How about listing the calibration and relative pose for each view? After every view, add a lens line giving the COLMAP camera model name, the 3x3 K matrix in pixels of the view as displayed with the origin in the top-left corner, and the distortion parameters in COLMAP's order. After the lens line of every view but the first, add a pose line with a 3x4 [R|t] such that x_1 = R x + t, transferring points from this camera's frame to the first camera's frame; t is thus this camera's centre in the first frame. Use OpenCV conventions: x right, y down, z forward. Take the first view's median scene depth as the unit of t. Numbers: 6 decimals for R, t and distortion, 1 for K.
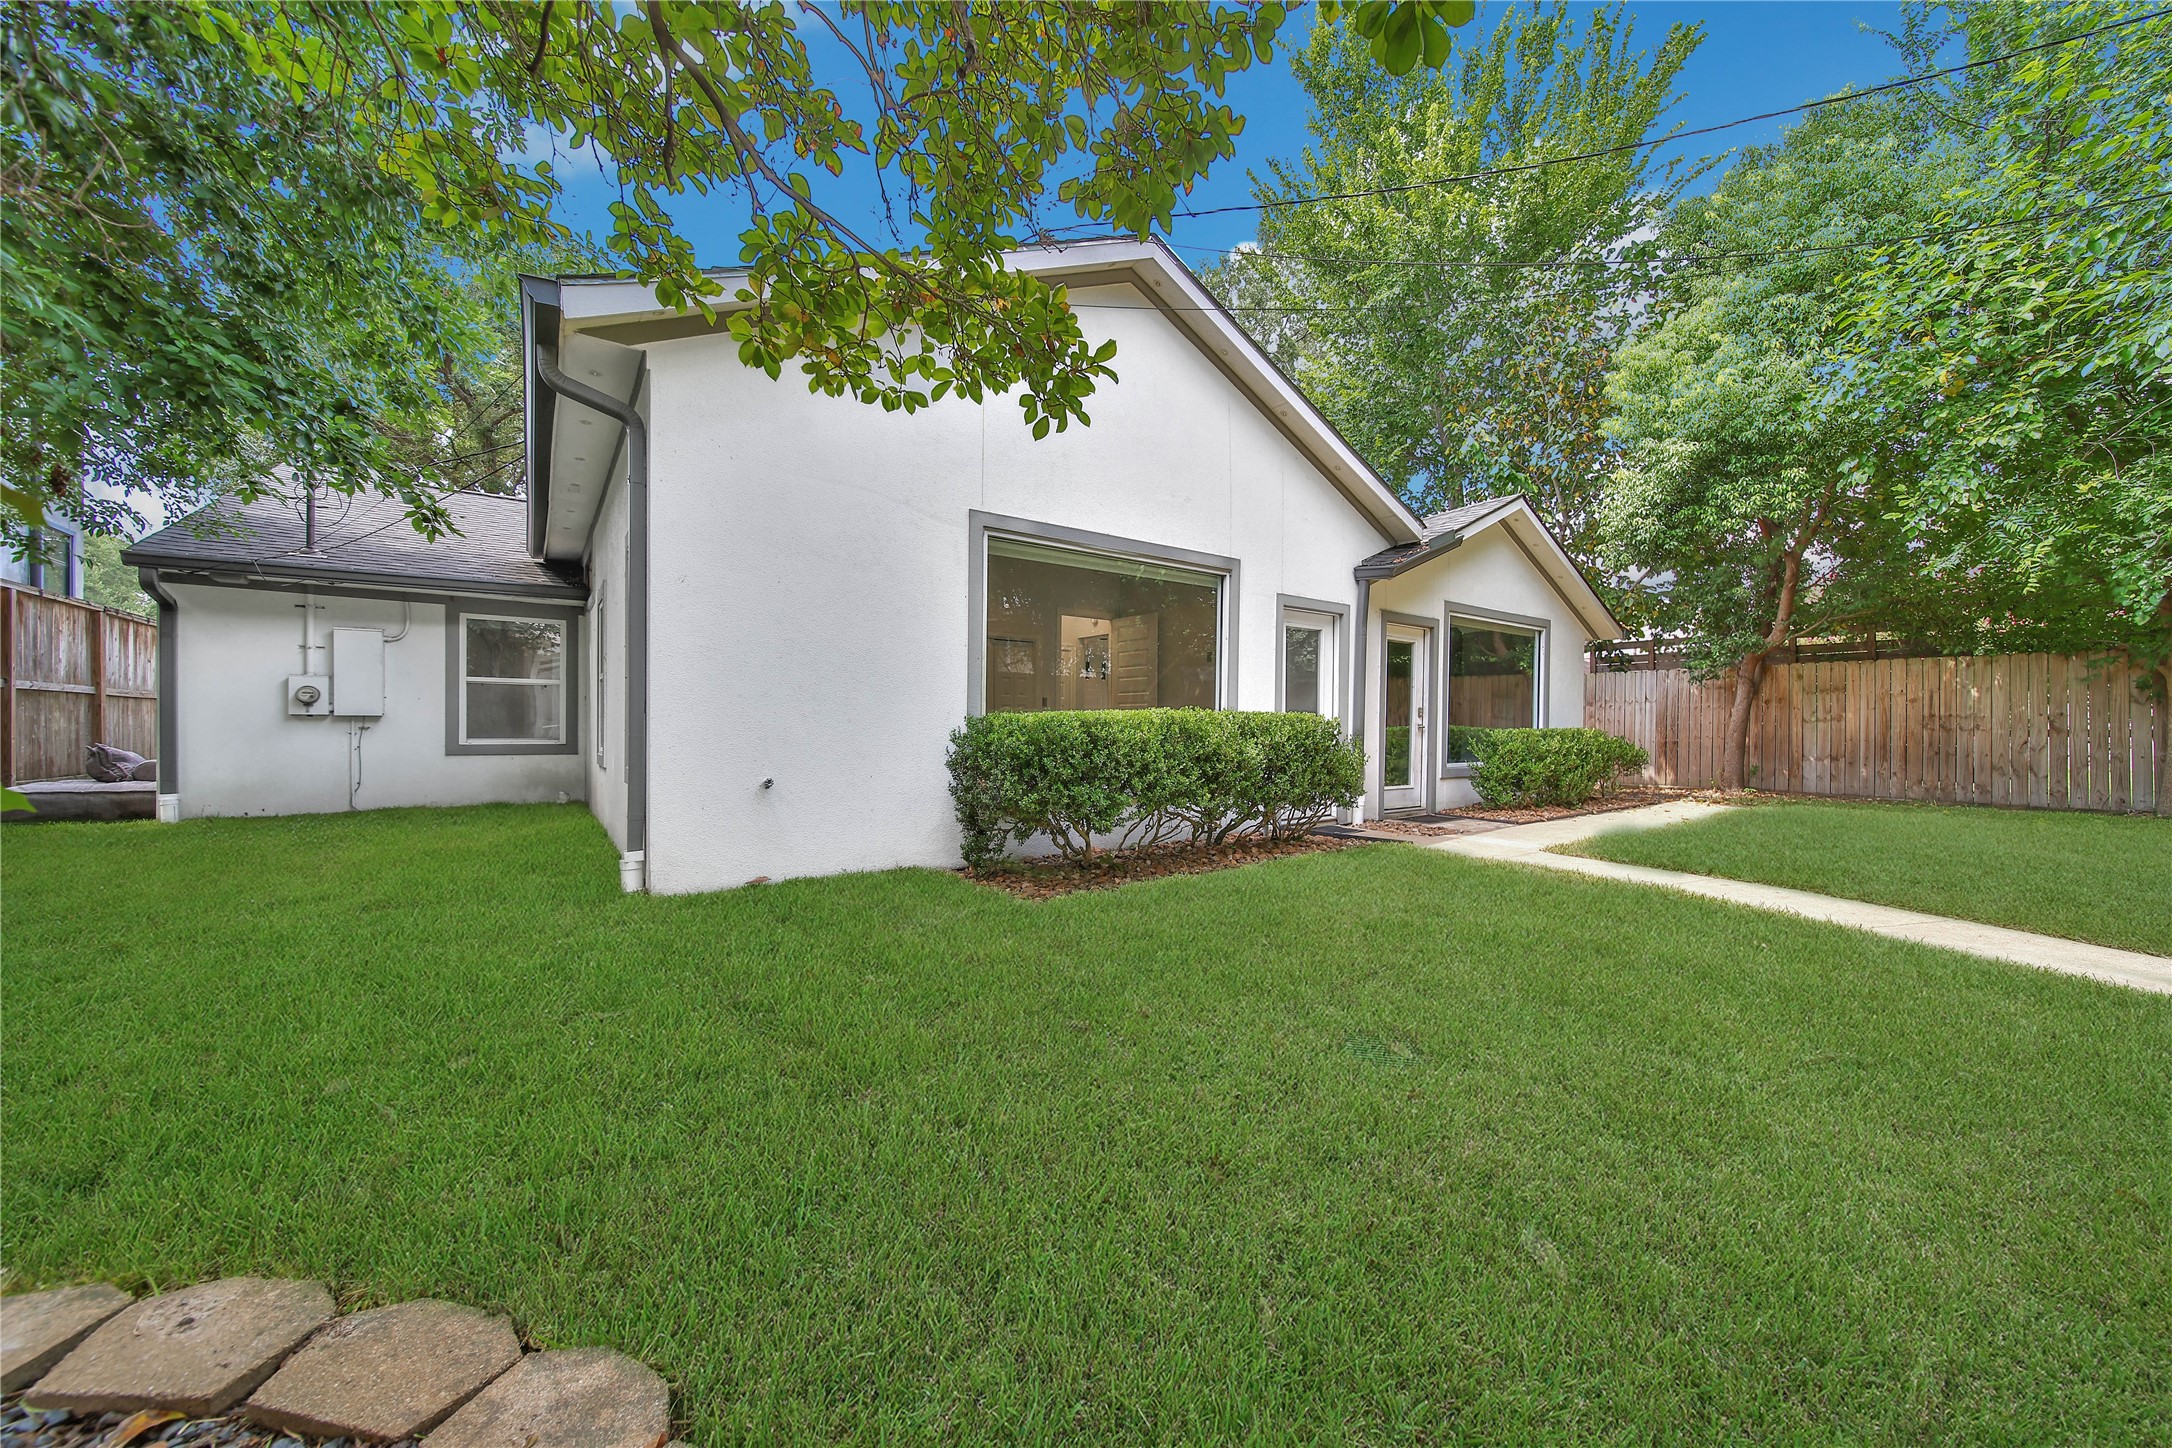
lens RADIAL K [[808.1, 0, 1208.7], [0, 808.1, 718.3], [0, 0, 1]] dist [-0.021608, -0.000011]
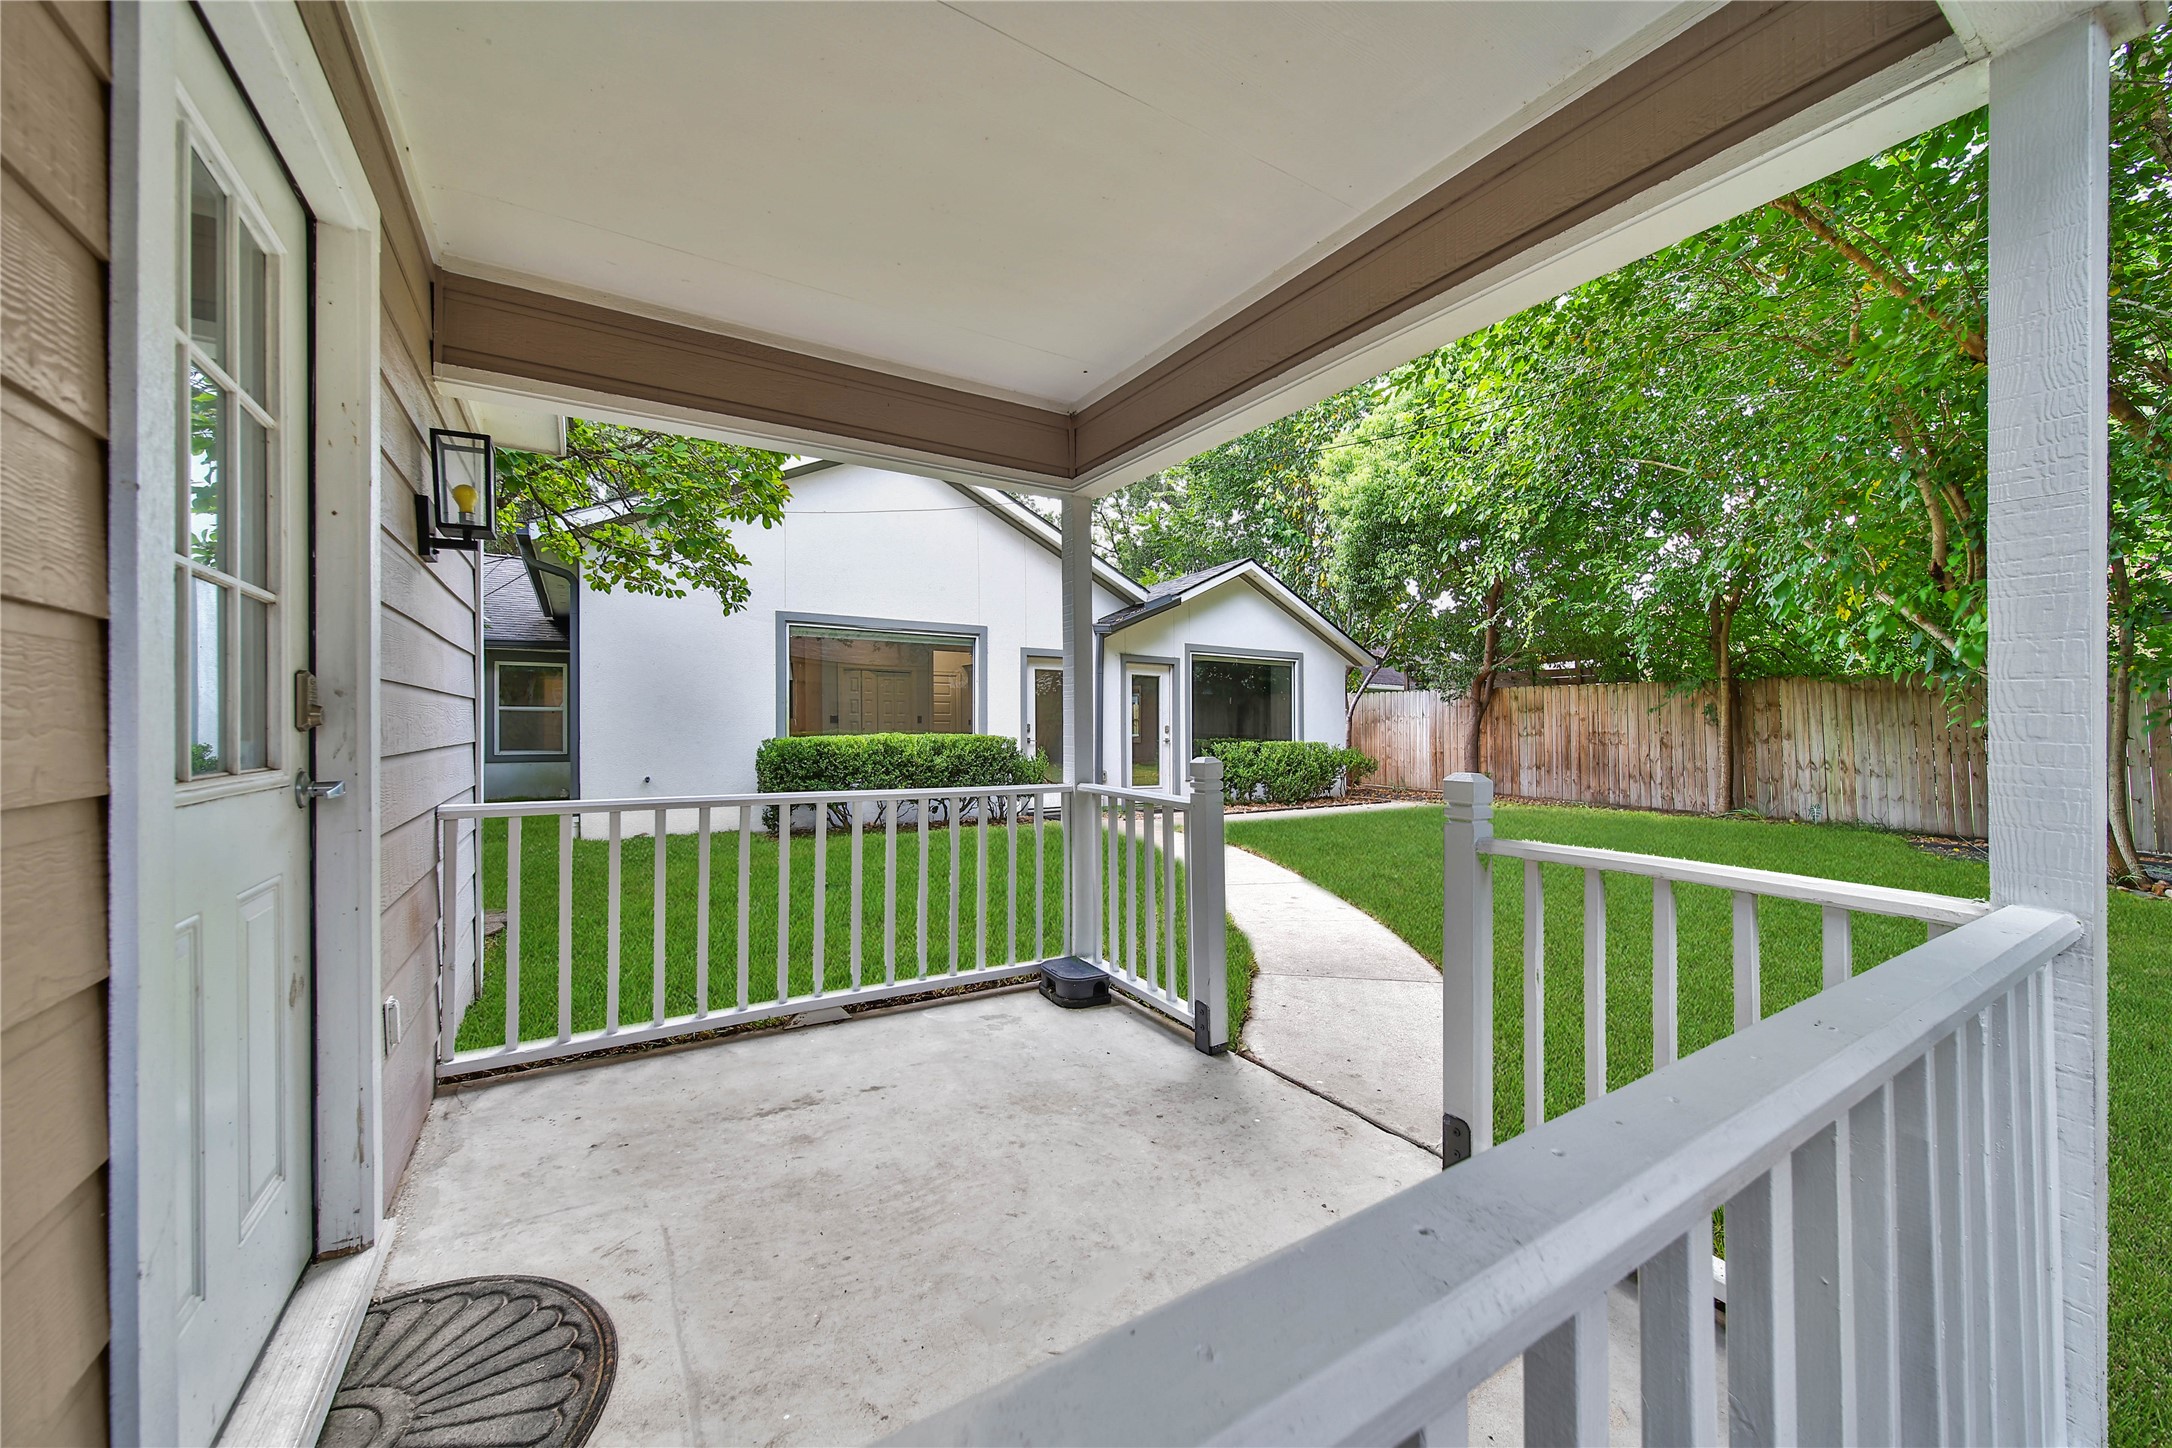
lens RADIAL K [[790.8, 0, 1092.0], [0, 790.8, 730.9], [0, 0, 1]] dist [0.001441, 0.000033]
pose [[0.991828, -0.001495, -0.127575, 0.311648], [0.002454, 0.999970, 0.007363, -0.015418], [0.127561, -0.007616, 0.991802, -0.284718]]
